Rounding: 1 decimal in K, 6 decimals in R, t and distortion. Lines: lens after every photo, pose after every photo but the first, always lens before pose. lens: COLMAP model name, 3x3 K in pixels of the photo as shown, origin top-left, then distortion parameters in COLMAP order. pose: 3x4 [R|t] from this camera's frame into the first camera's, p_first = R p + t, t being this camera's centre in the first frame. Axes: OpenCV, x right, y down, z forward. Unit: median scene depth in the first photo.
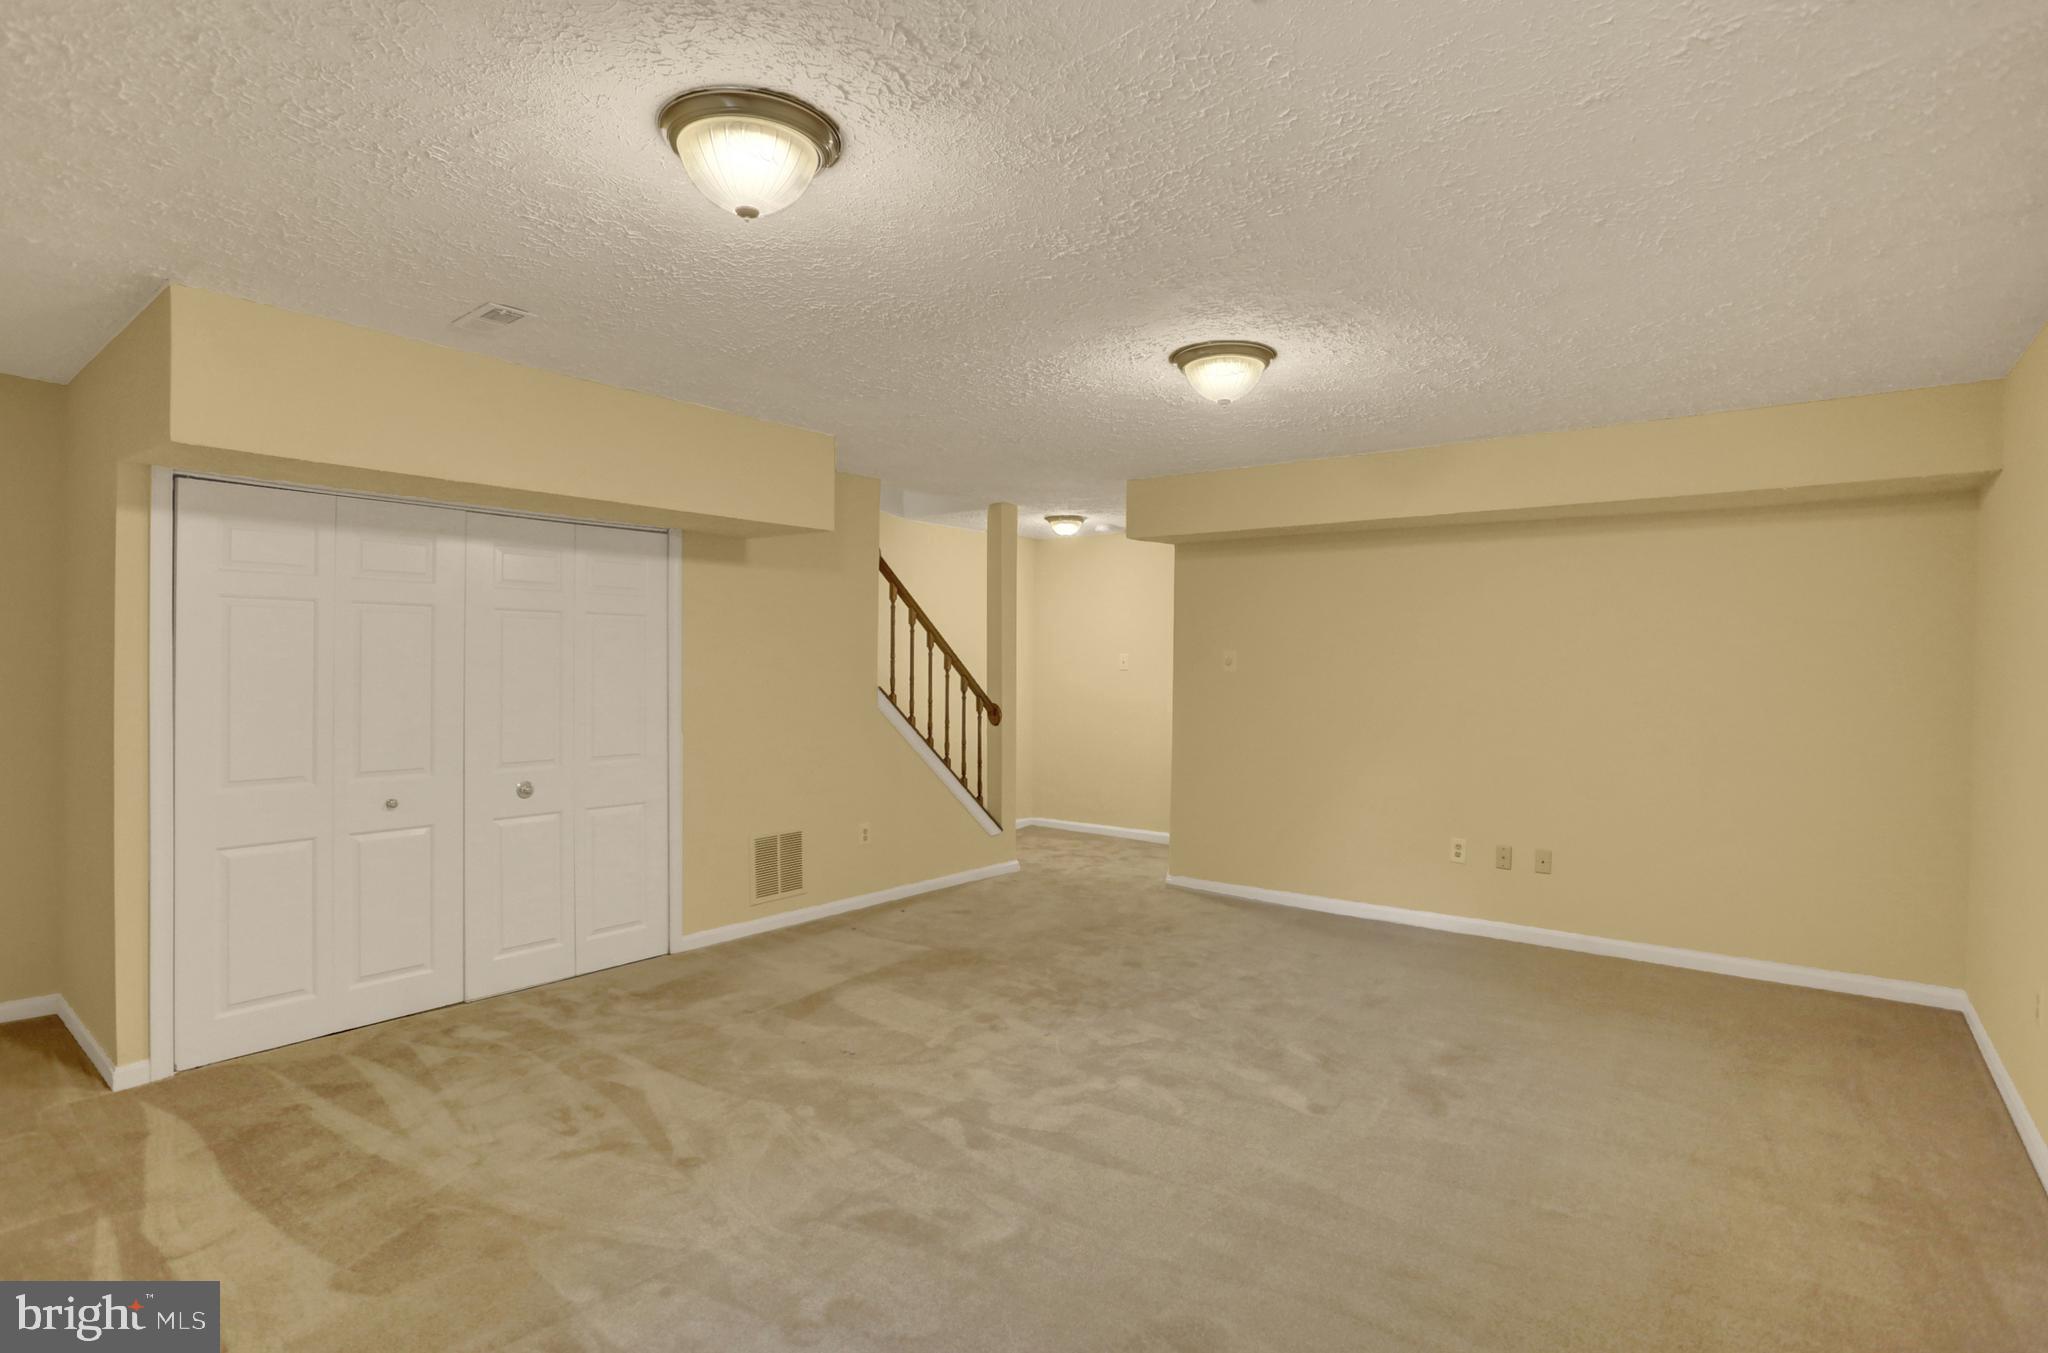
lens RADIAL K [[1008.4, 0, 1015.8], [0, 1008.4, 662.9], [0, 0, 1]] dist [-0.043025, 0.013077]
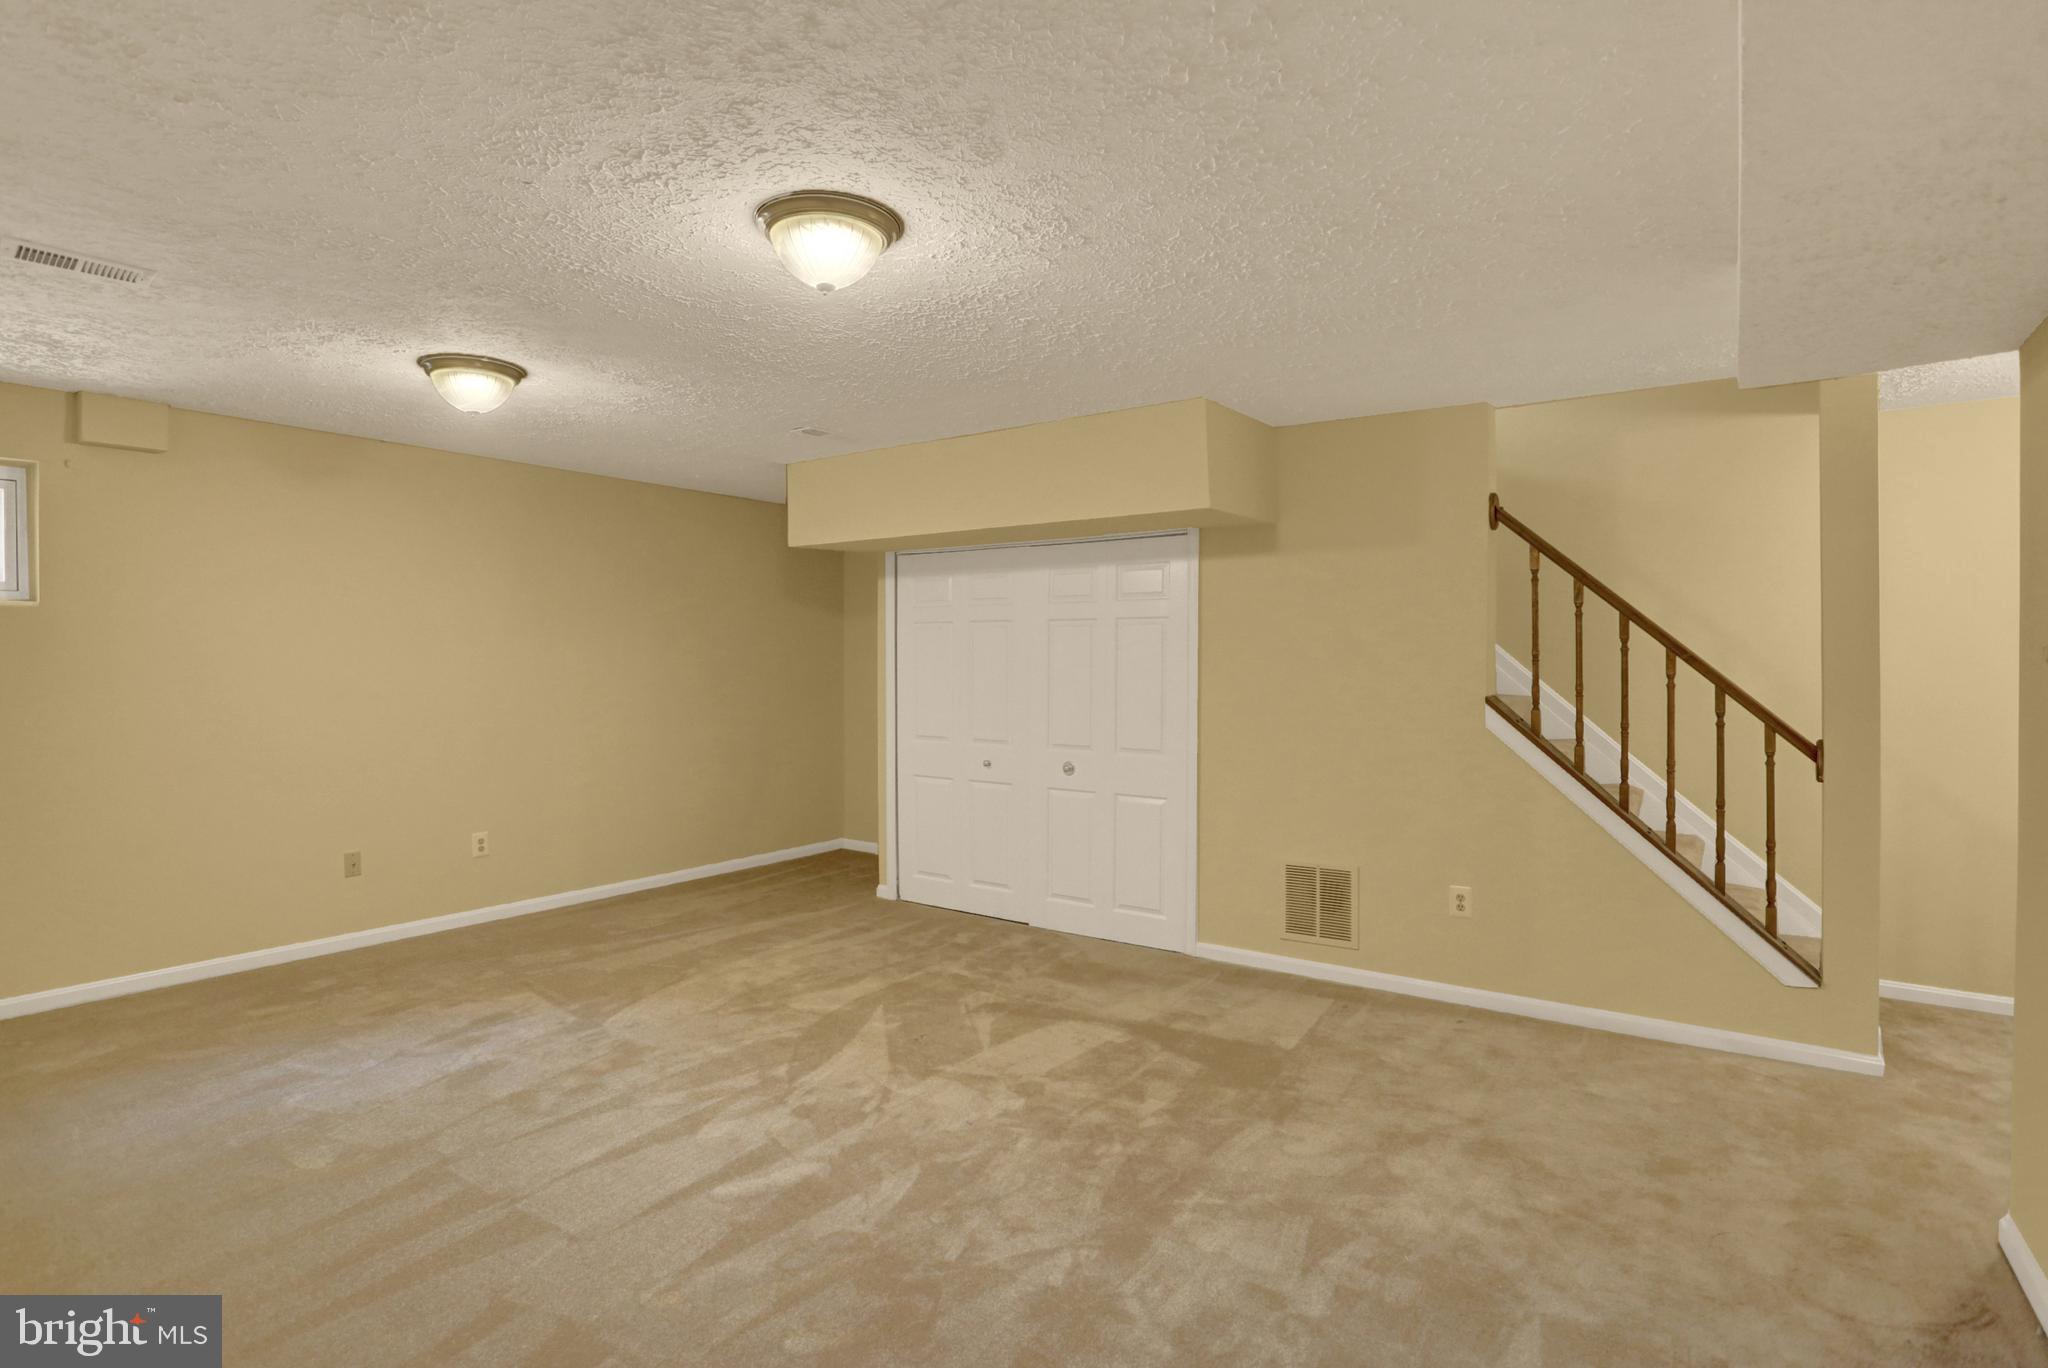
lens RADIAL K [[1008.4, 0, 1014.3], [0, 1008.4, 685.7], [0, 0, 1]] dist [-0.043025, 0.013077]
pose [[0.043214, 0.014048, -0.998967, 0.727170], [0.000183, 0.999901, 0.014069, 0.010167], [0.999066, -0.000791, 0.043207, 0.885229]]
